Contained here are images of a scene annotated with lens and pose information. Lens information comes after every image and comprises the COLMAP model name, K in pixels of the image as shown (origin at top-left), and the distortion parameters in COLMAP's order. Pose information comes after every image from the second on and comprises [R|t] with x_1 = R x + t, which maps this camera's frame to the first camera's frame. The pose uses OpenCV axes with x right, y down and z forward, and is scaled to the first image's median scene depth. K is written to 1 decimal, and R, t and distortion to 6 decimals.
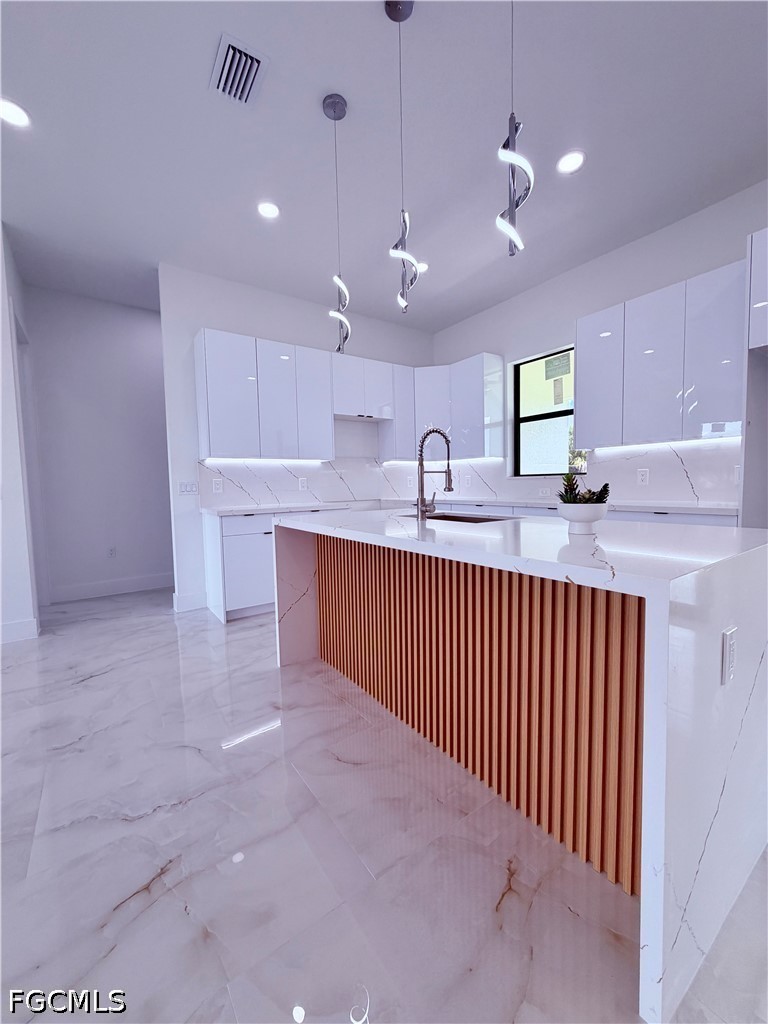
lens RADIAL K [[405.4, 0, 384.0], [0, 405.4, 512.0], [0, 0, 1]] dist [-0.000054, 0.000600]
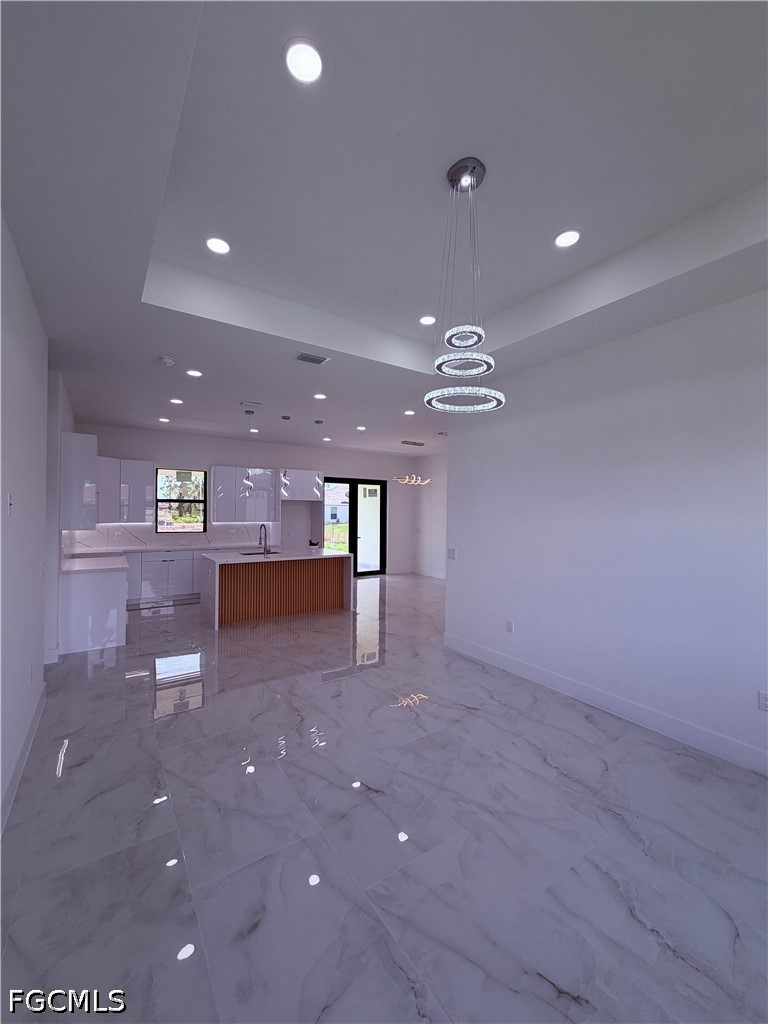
lens RADIAL K [[405.4, 0, 384.0], [0, 405.4, 512.0], [0, 0, 1]] dist [-0.000054, 0.000600]
pose [[0.005598, 0.025779, 0.999652, -1.520382], [0.061854, 0.997745, -0.026076, -0.082210], [-0.998070, 0.061978, 0.003991, 0.049165]]
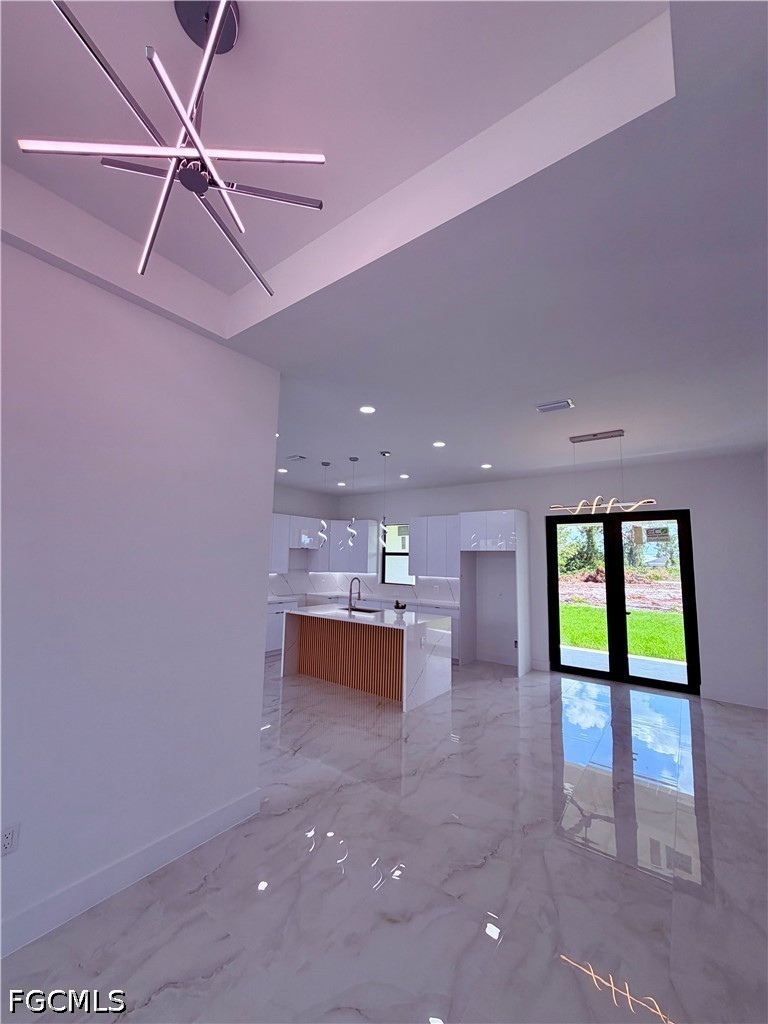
lens RADIAL K [[395.2, 0, 389.8], [0, 395.2, 519.8], [0, 0, 1]] dist [0.034423, 0.000212]
pose [[0.944814, 0.071295, 0.319755, -0.293715], [-0.015096, 0.984471, -0.174899, -0.065325], [-0.327259, 0.160420, 0.931218, -0.894252]]
